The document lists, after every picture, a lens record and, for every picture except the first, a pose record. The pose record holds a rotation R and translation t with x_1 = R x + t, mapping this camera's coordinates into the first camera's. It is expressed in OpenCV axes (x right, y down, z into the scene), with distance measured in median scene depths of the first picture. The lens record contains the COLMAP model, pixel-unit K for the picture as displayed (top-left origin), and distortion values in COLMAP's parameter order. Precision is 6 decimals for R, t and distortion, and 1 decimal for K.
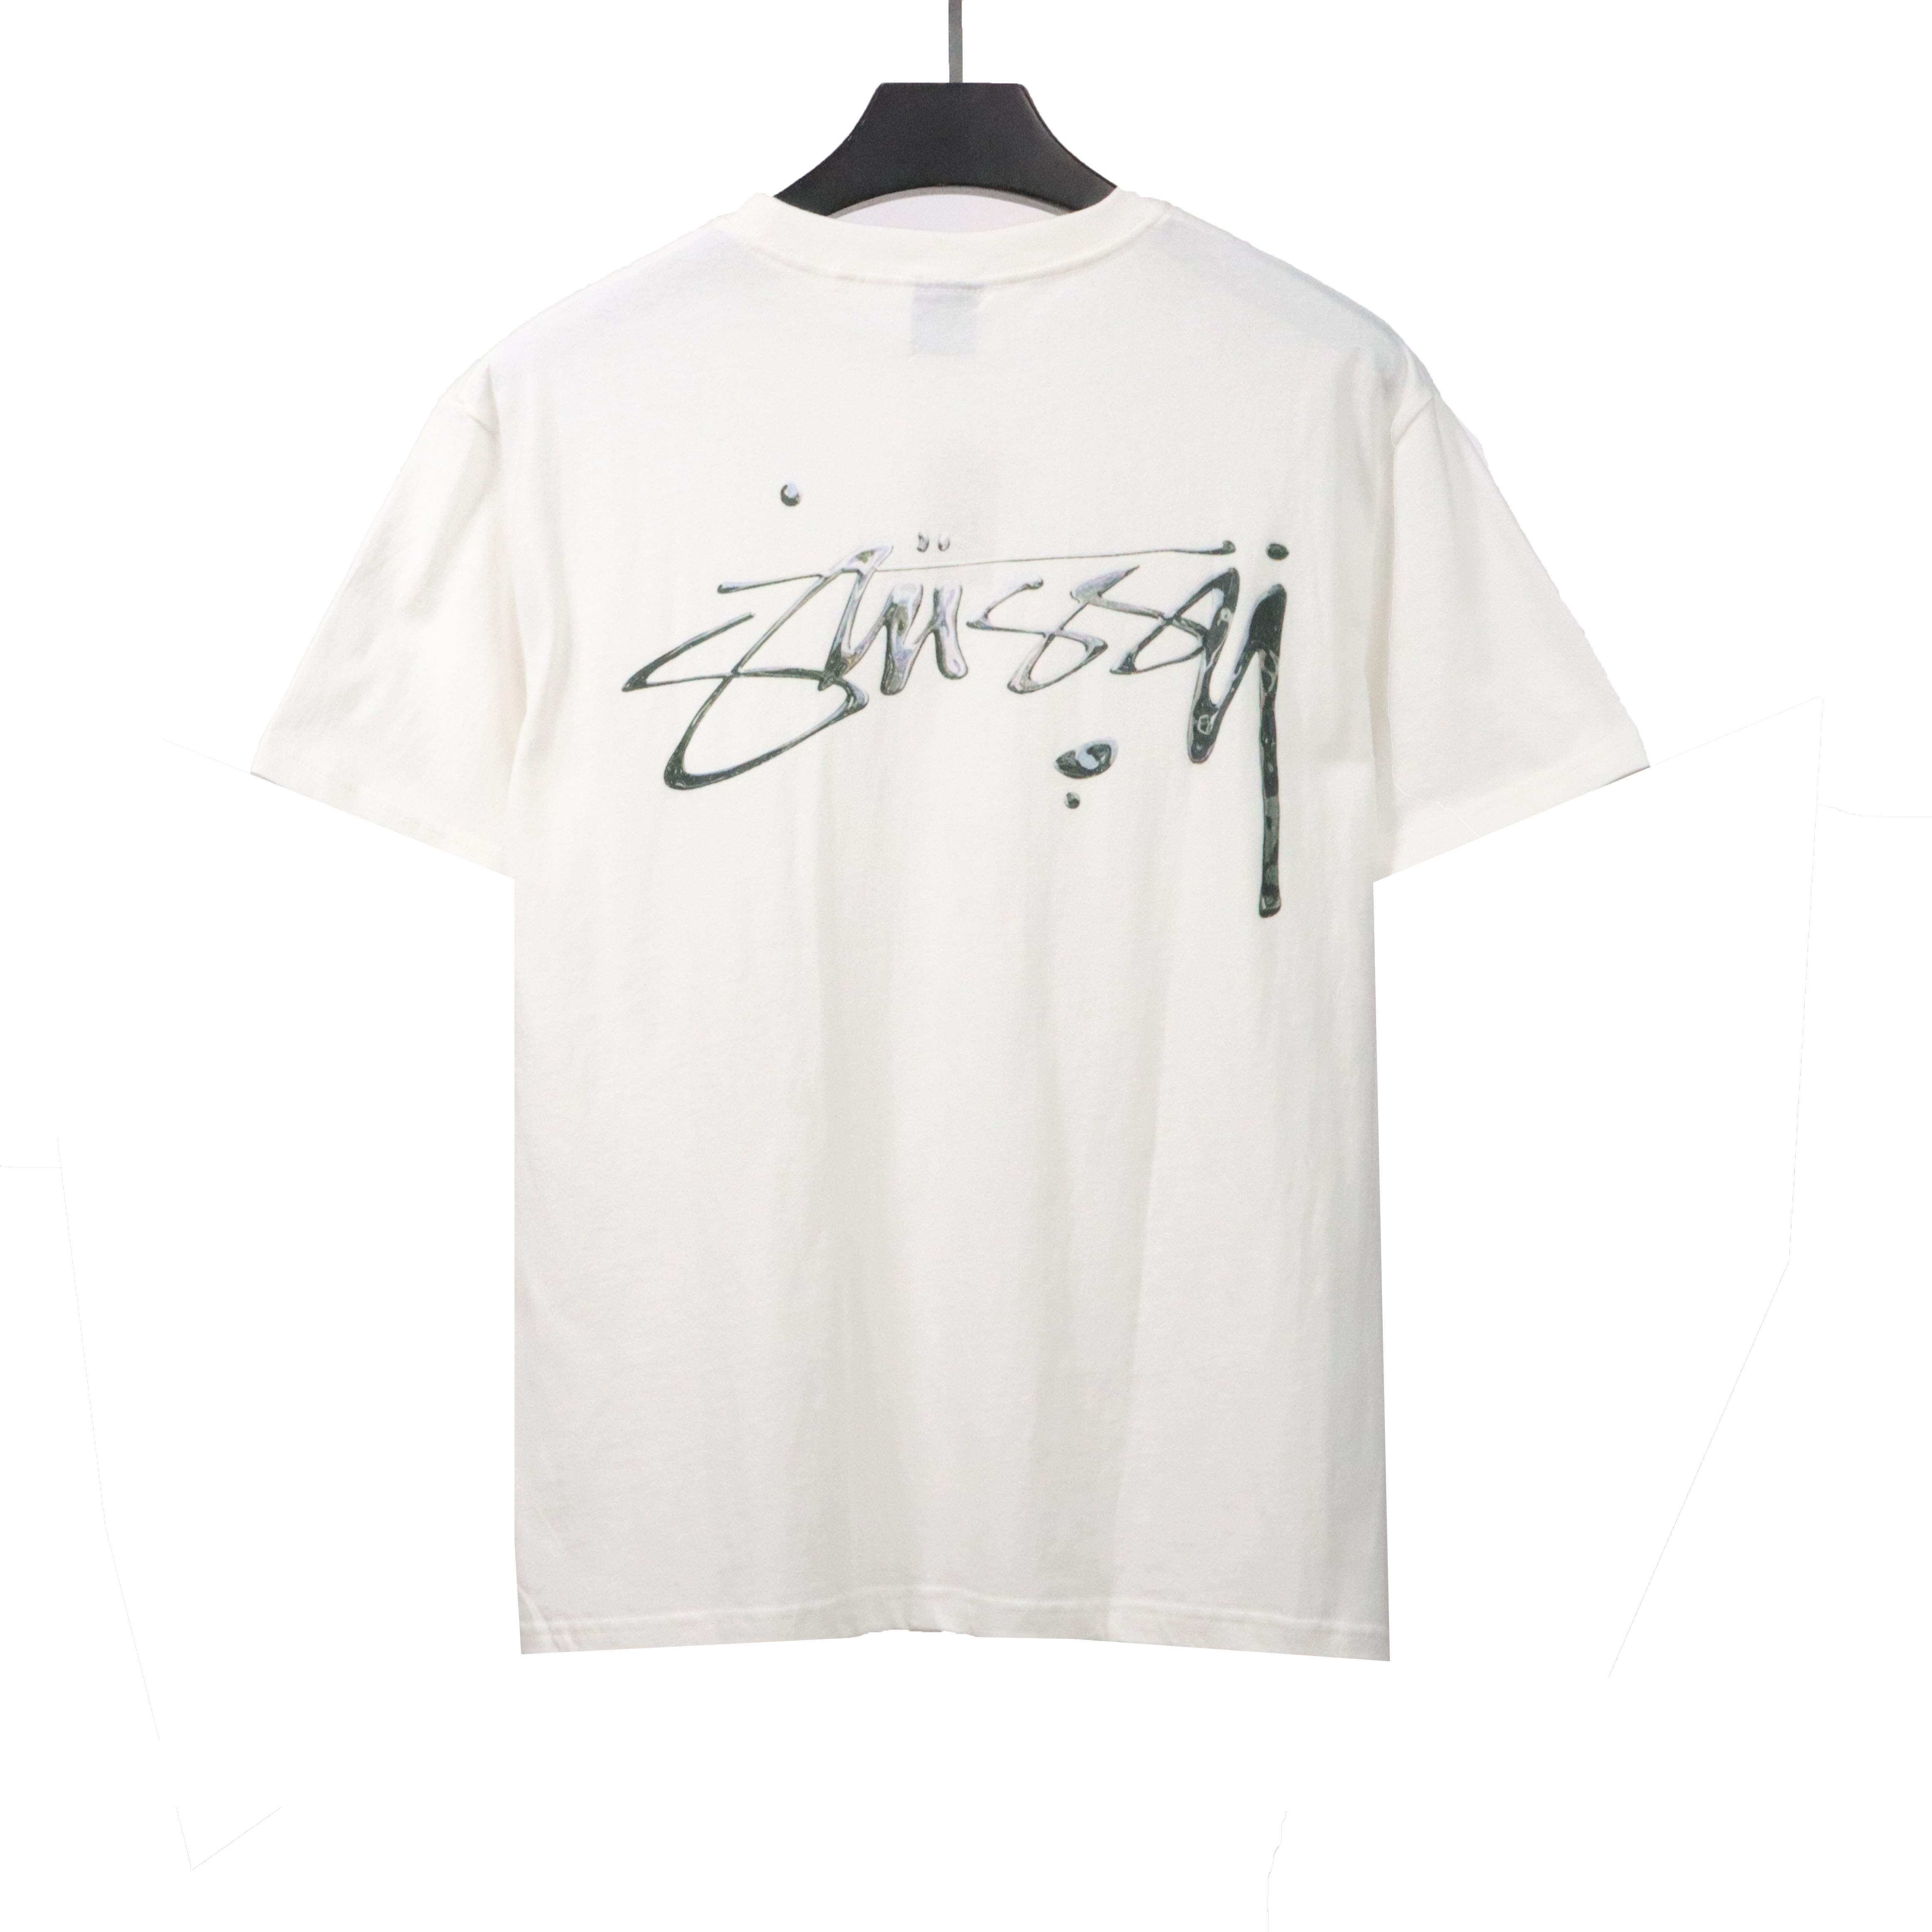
lens RADIAL K [[4974.2, 0, 809.5], [0, 4974.2, 959.7], [0, 0, 1]] dist [0.112702, 0.000000]
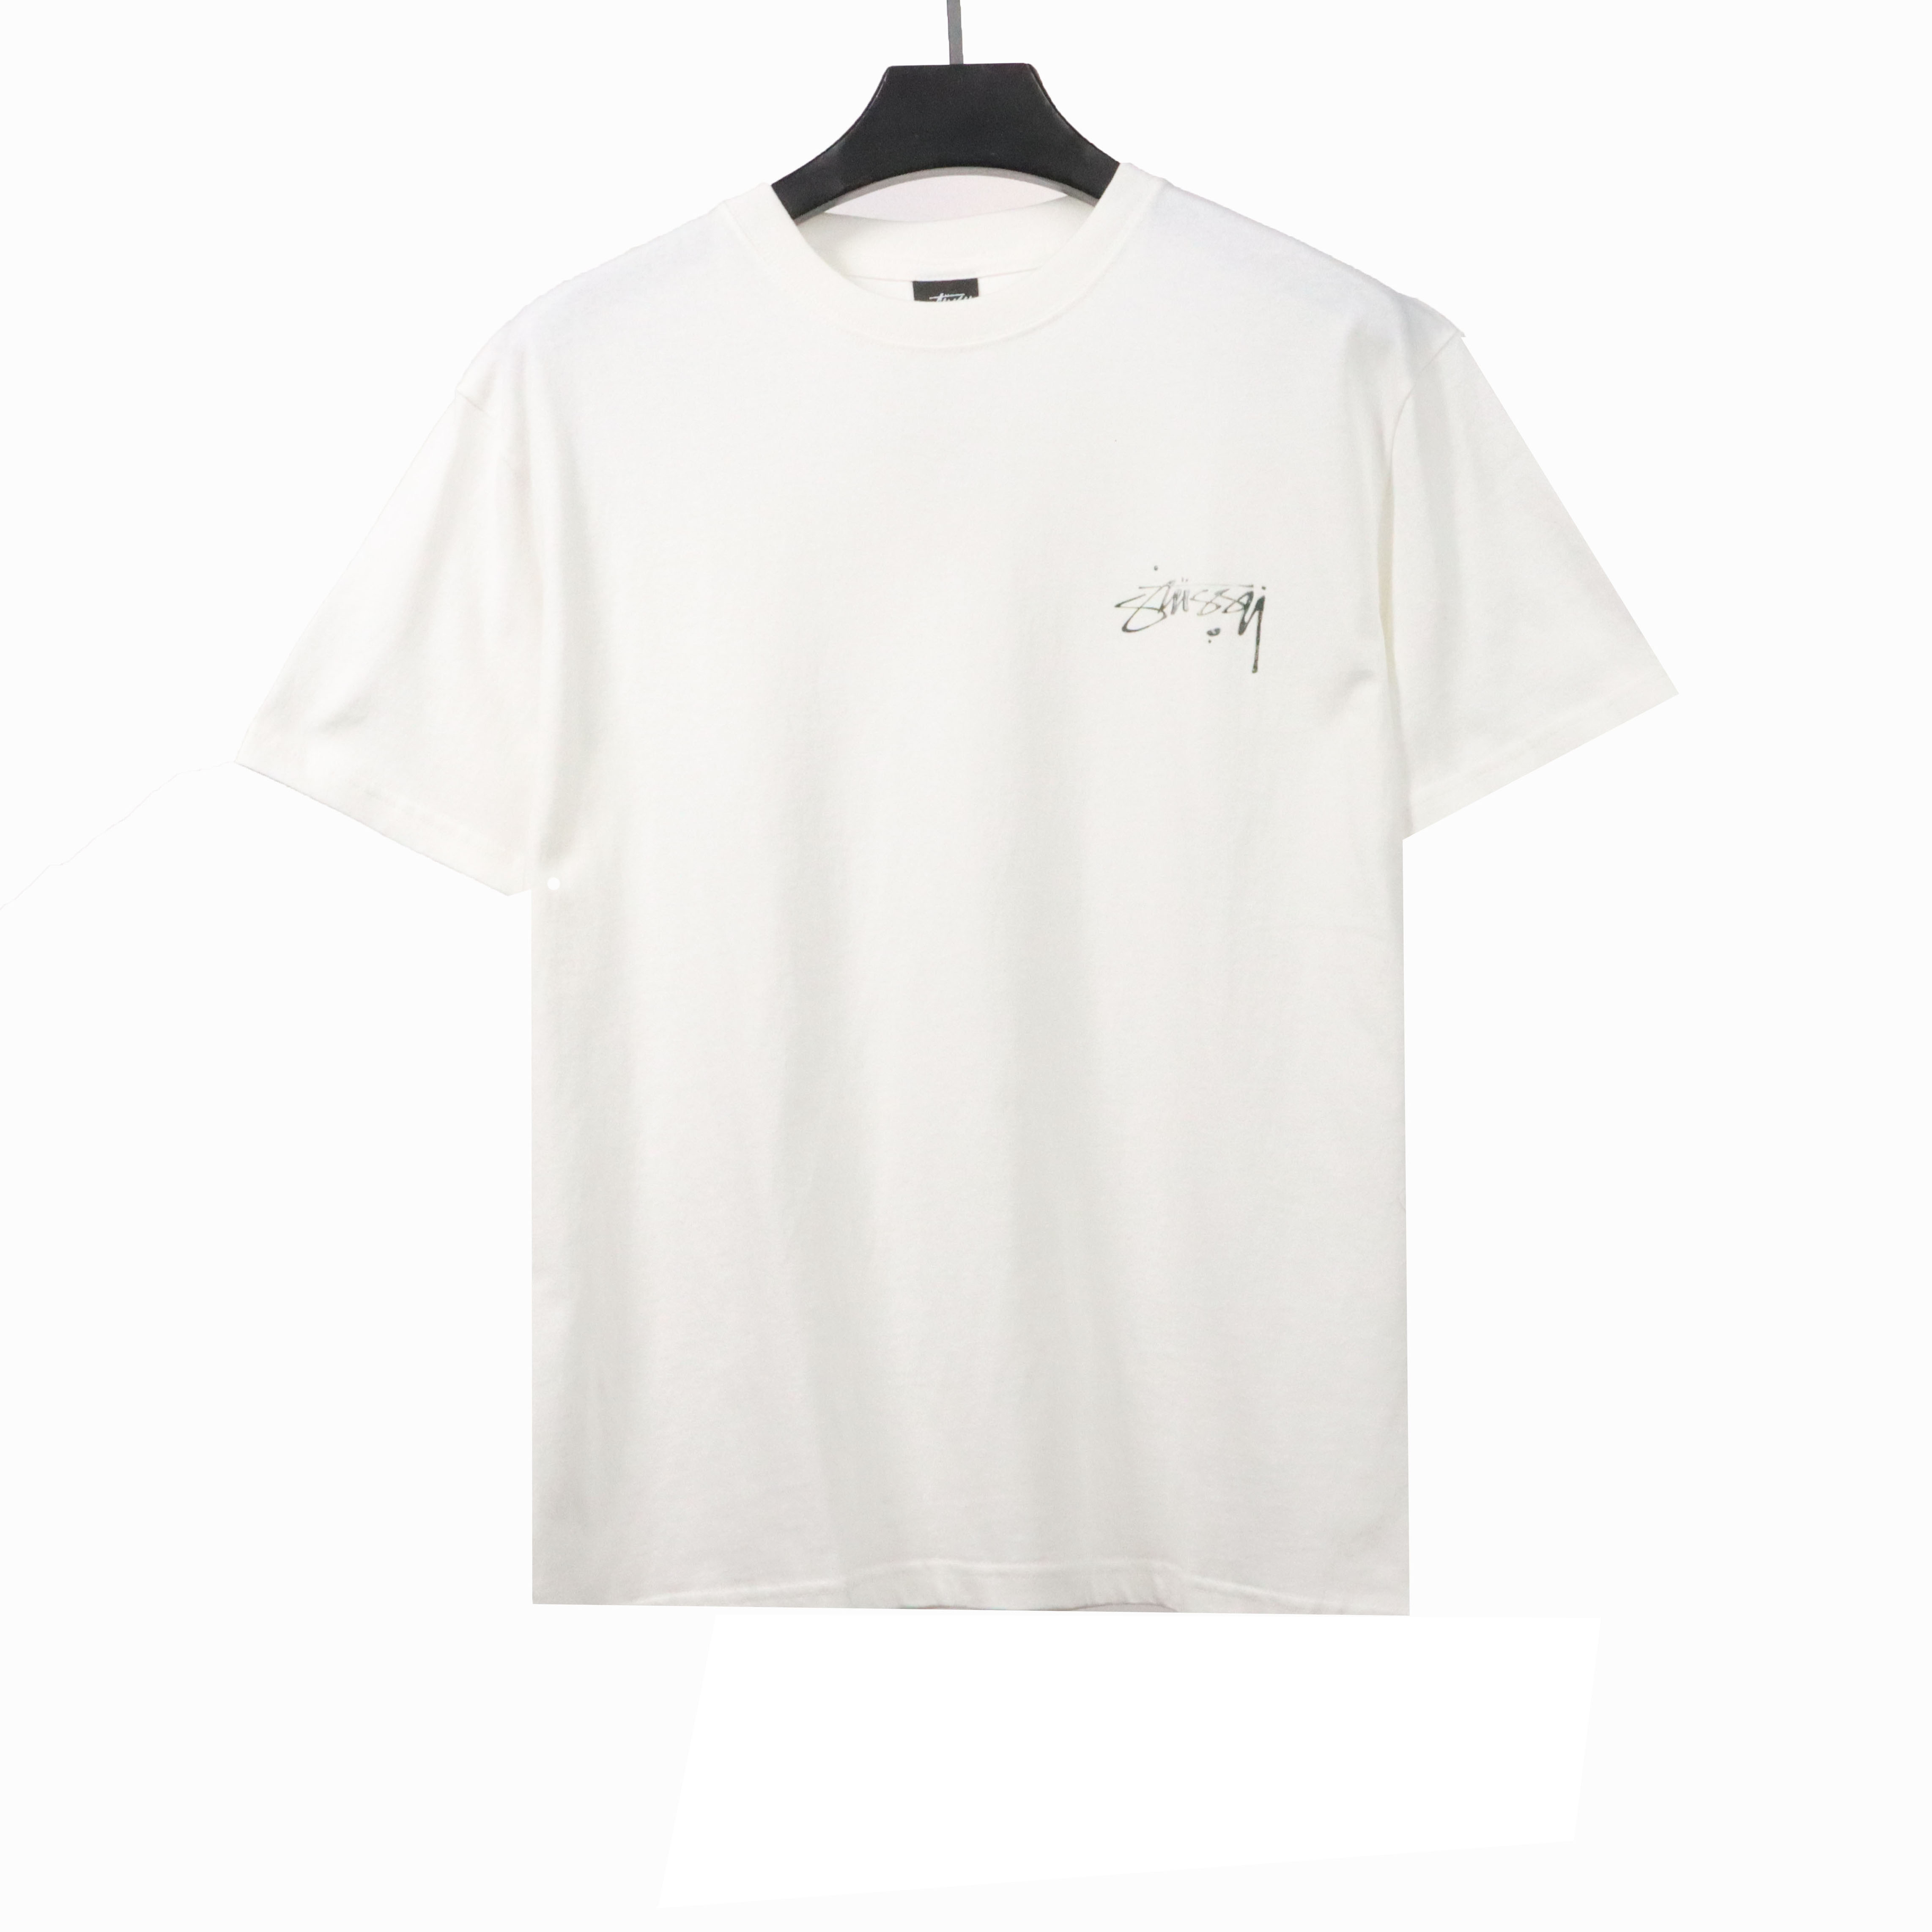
lens RADIAL K [[4974.2, 0, 974.2], [0, 4974.2, 972.2], [0, 0, 1]] dist [0.112702, 0.000000]
pose [[0.997413, 0.057799, 0.042742, -0.316740], [-0.058058, 0.998301, 0.004848, 0.242437], [-0.042389, -0.007317, 0.999074, -3.265645]]
